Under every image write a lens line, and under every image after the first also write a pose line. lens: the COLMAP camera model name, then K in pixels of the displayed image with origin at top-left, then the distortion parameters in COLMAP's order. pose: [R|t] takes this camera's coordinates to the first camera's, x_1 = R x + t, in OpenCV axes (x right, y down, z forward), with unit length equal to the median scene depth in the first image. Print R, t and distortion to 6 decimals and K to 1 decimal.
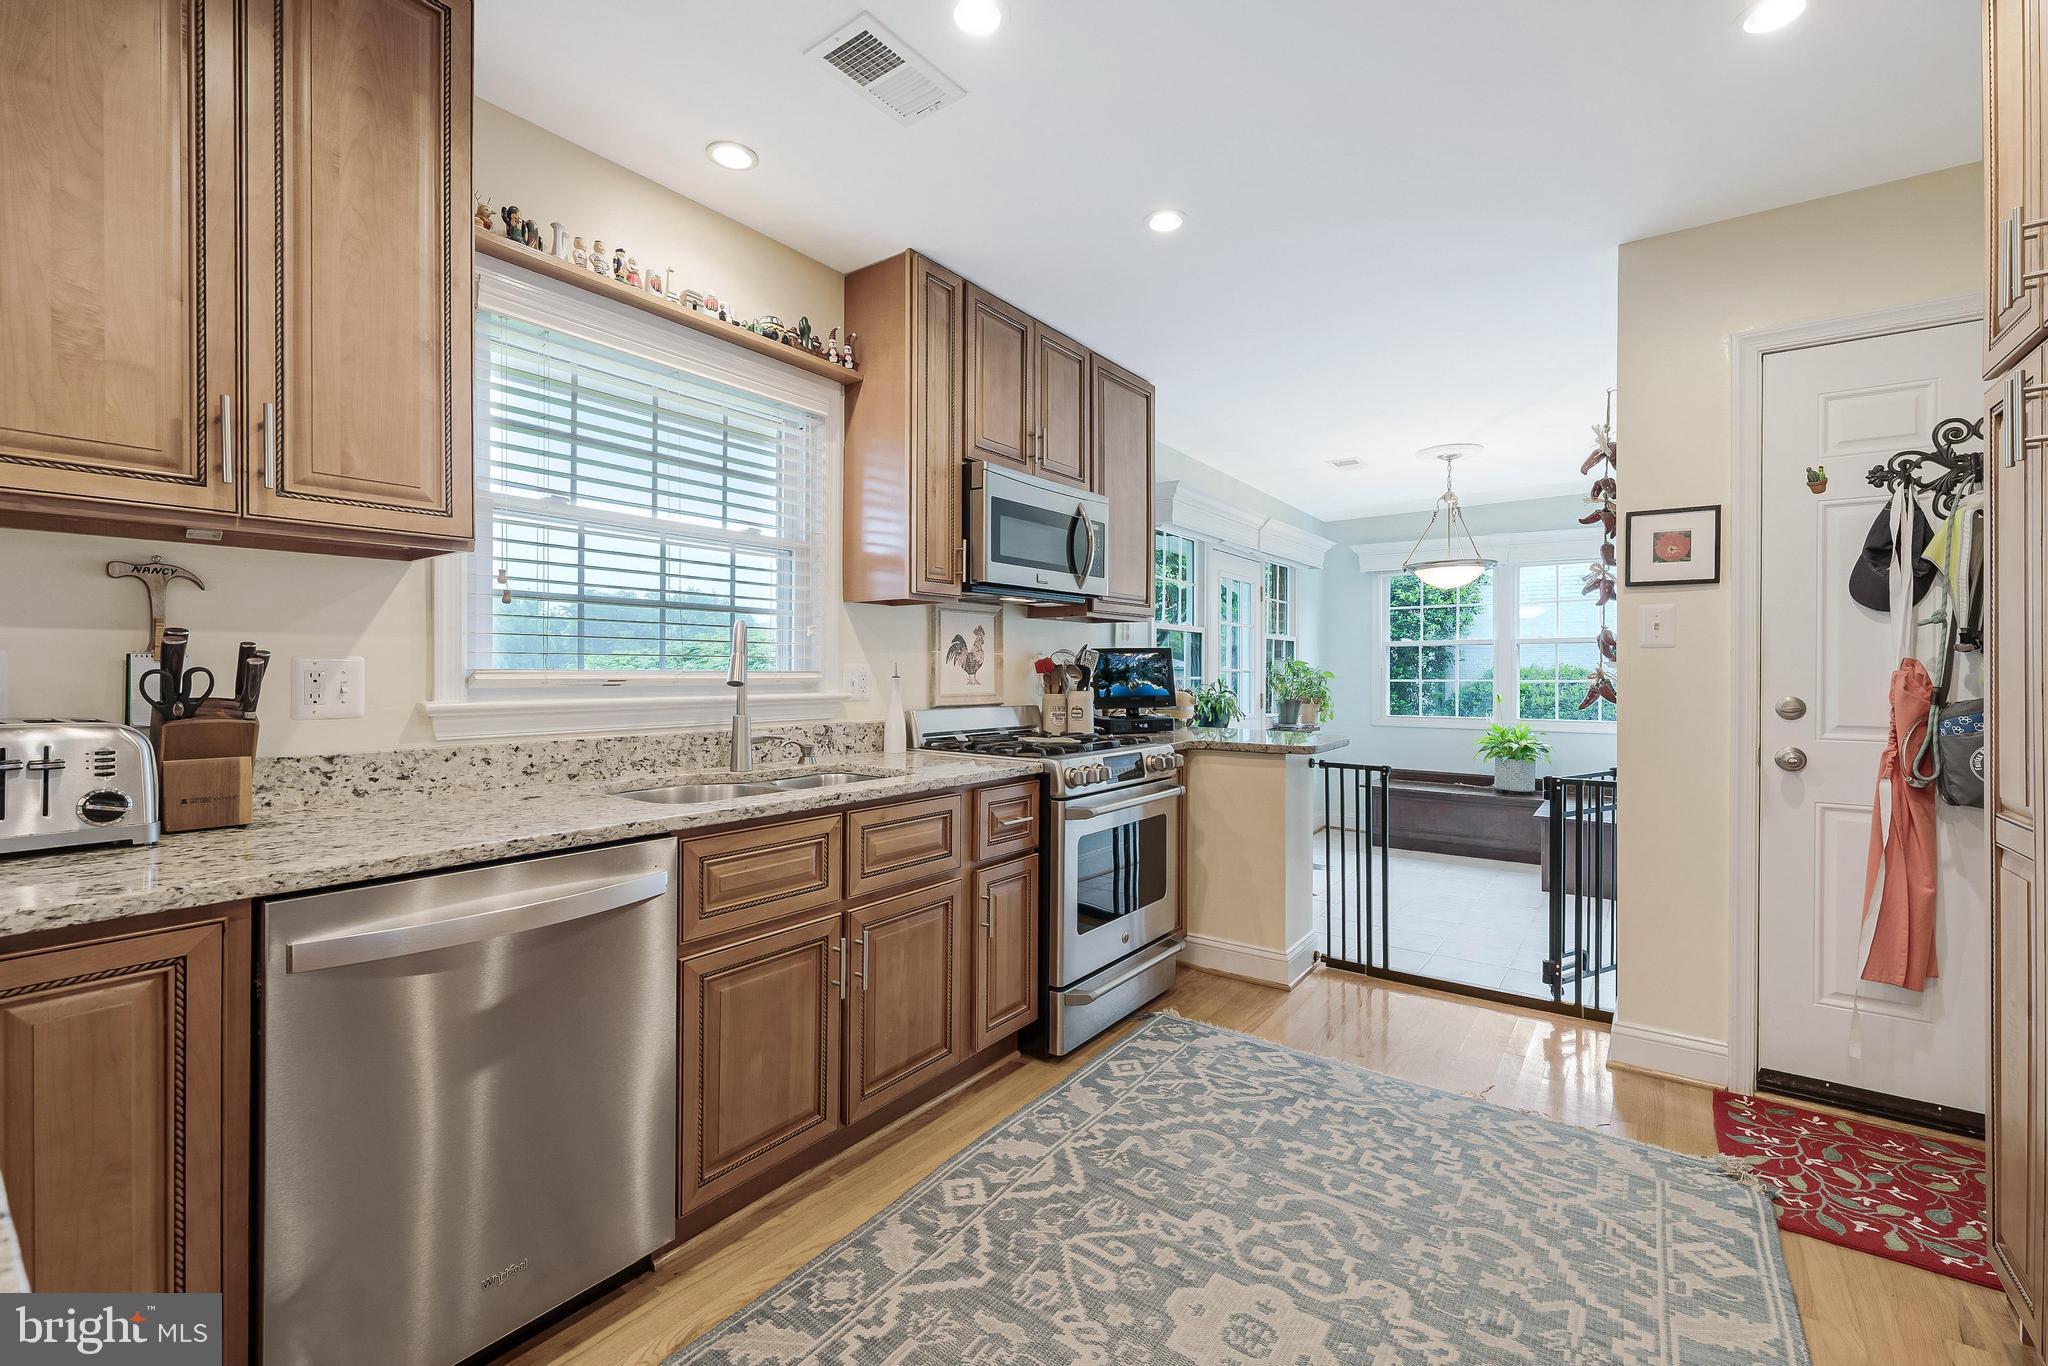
lens RADIAL K [[837.9, 0, 1027.2], [0, 837.9, 672.1], [0, 0, 1]] dist [0.003120, 0.000156]
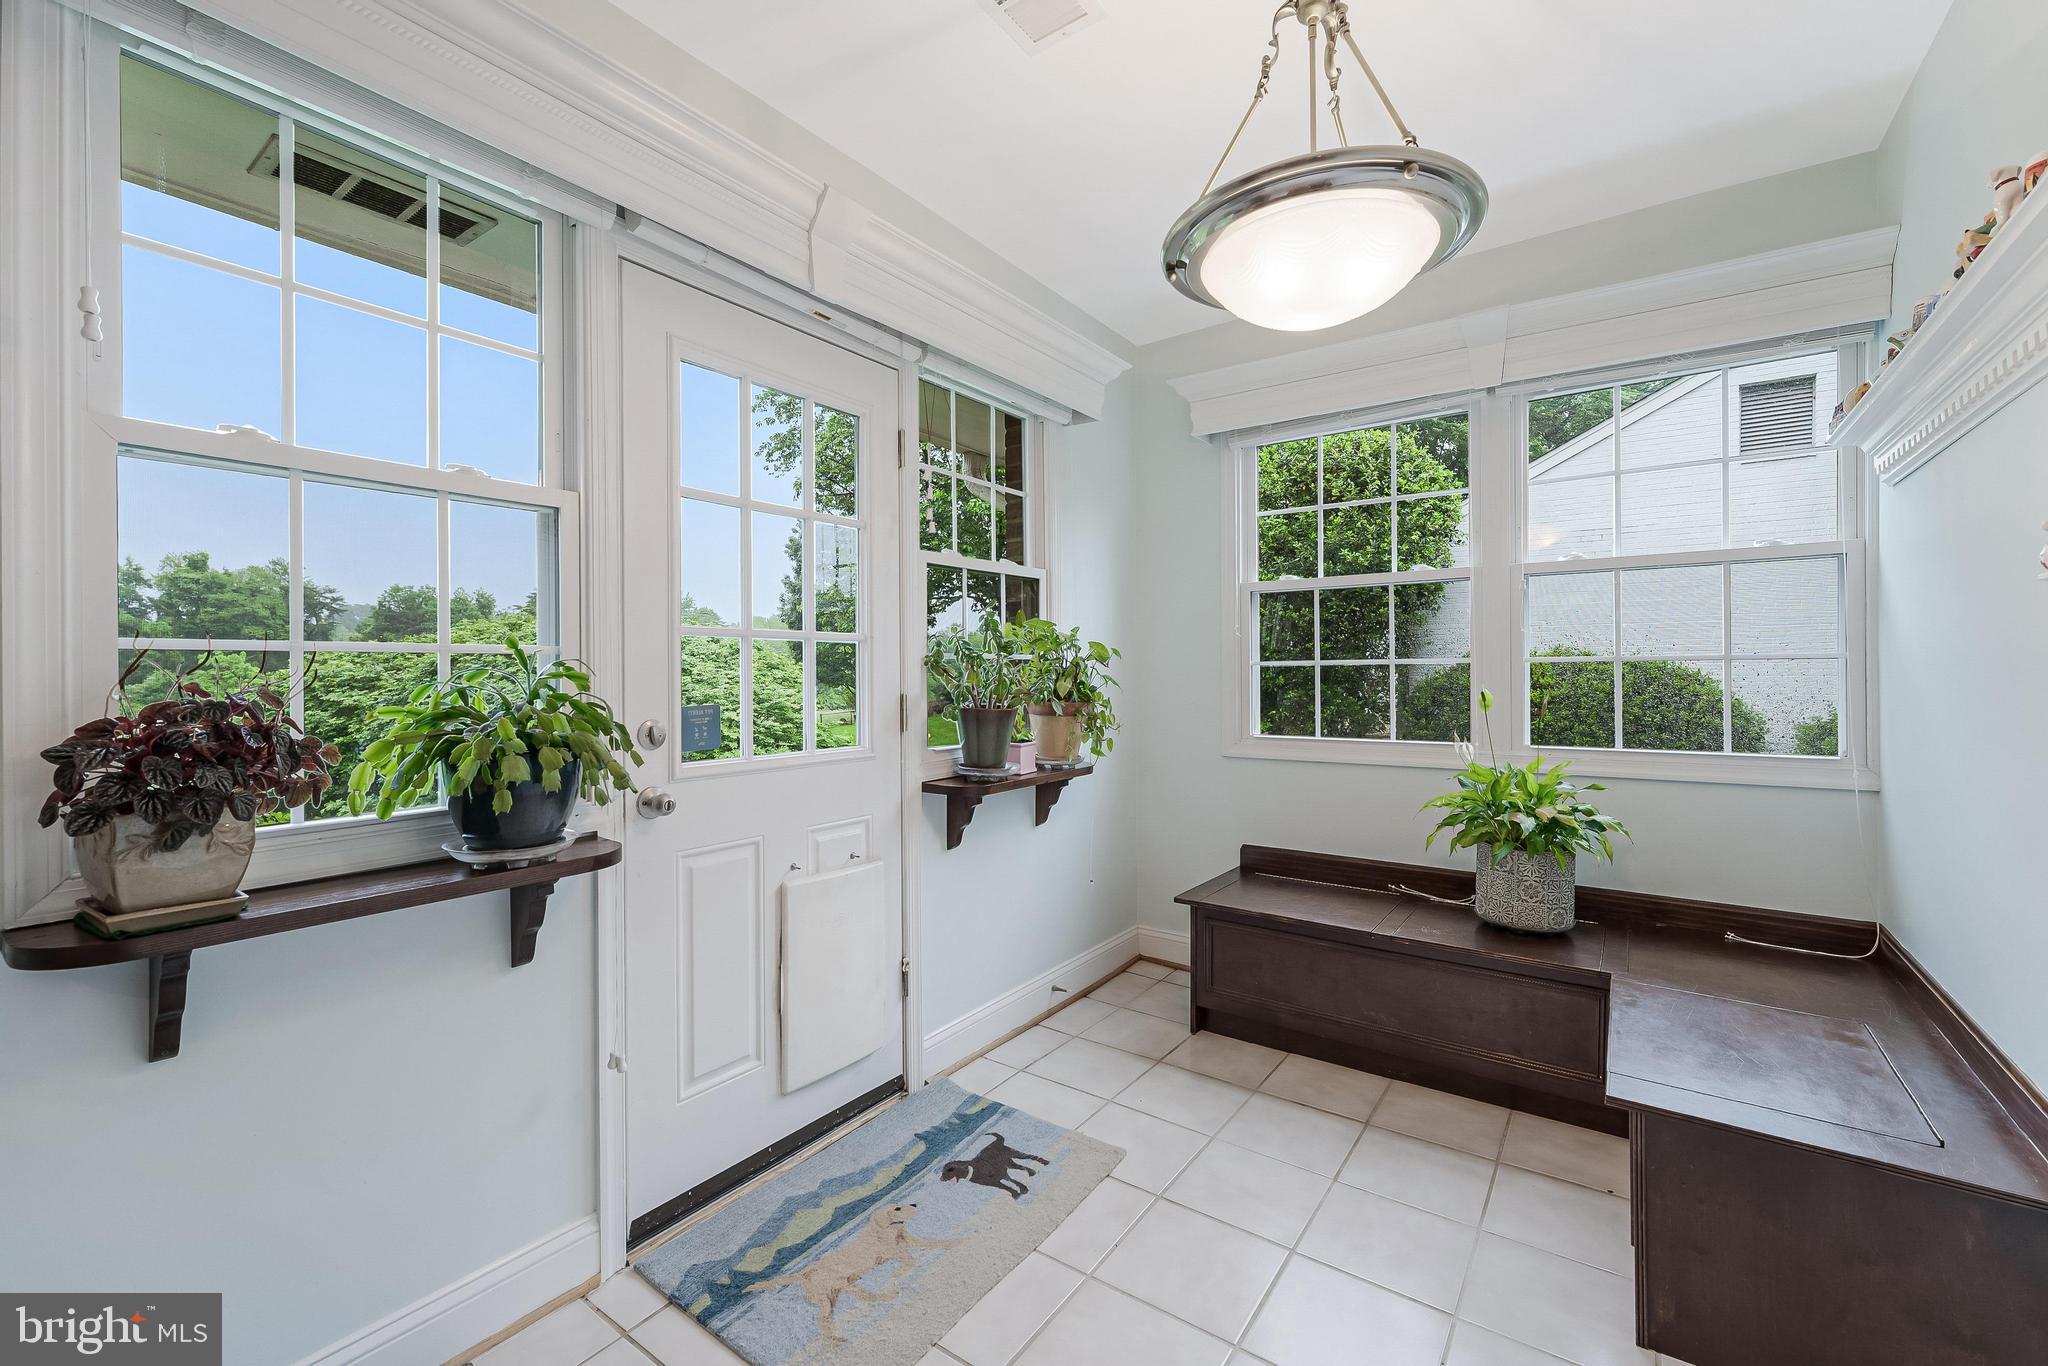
lens RADIAL K [[837.9, 0, 1025.7], [0, 837.9, 679.5], [0, 0, 1]] dist [0.003120, 0.000156]
pose [[0.999679, -0.008216, 0.023948, 0.470980], [0.007894, 0.999877, 0.013530, 0.018454], [-0.024056, -0.013336, 0.999622, 0.856251]]
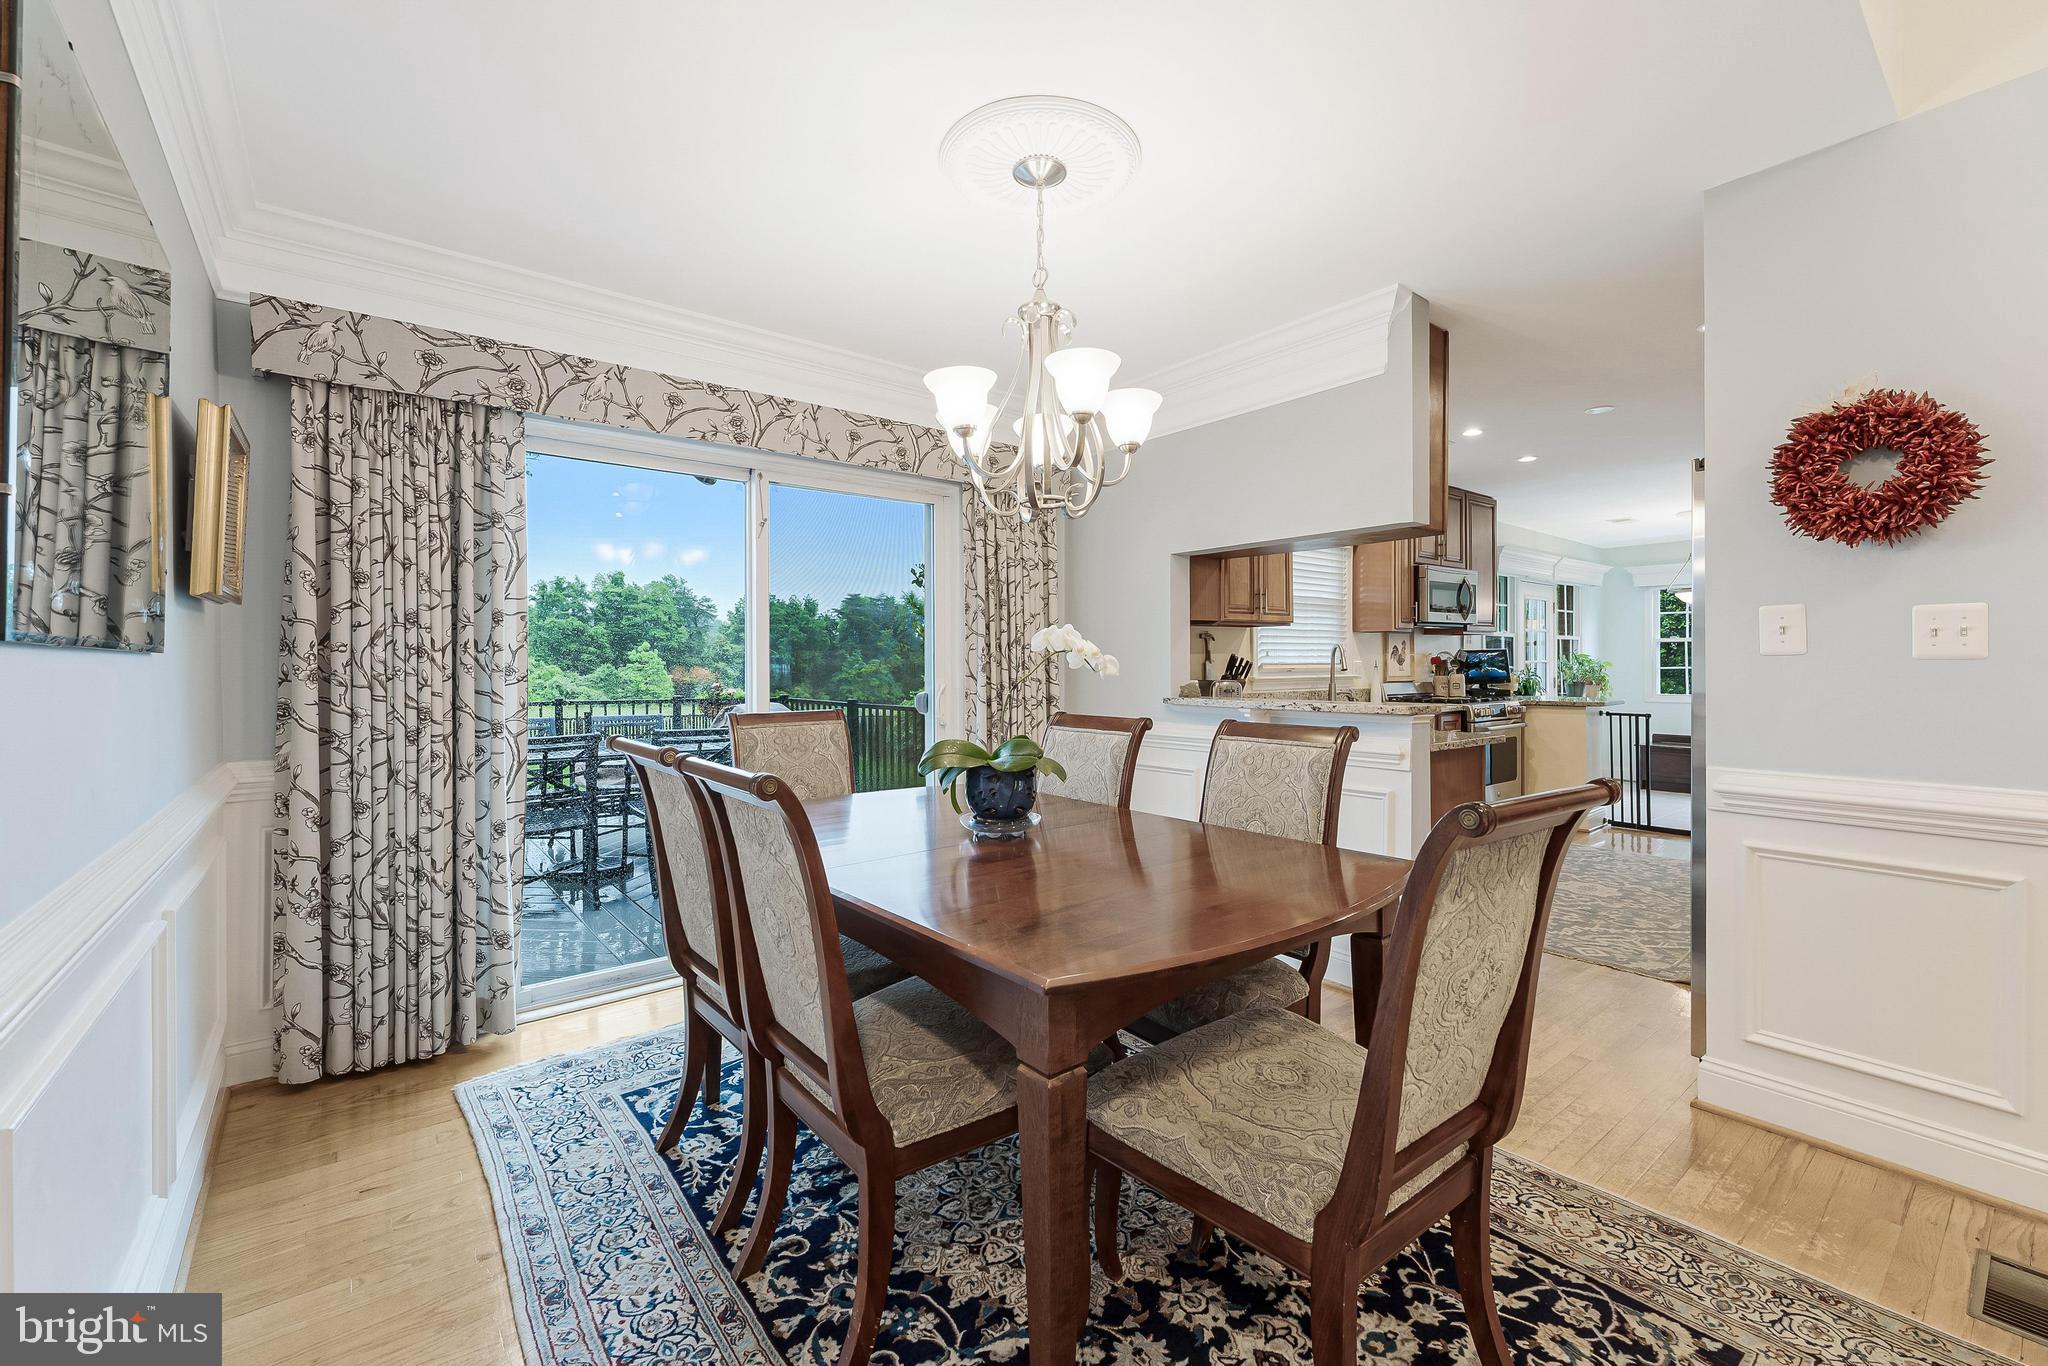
lens RADIAL K [[837.9, 0, 1018.2], [0, 837.9, 661.2], [0, 0, 1]] dist [0.003120, 0.000156]
pose [[0.966520, -0.006556, -0.256509, -0.340520], [0.006131, 0.999978, -0.002458, -0.006209], [0.256519, 0.000803, 0.966539, -0.888944]]
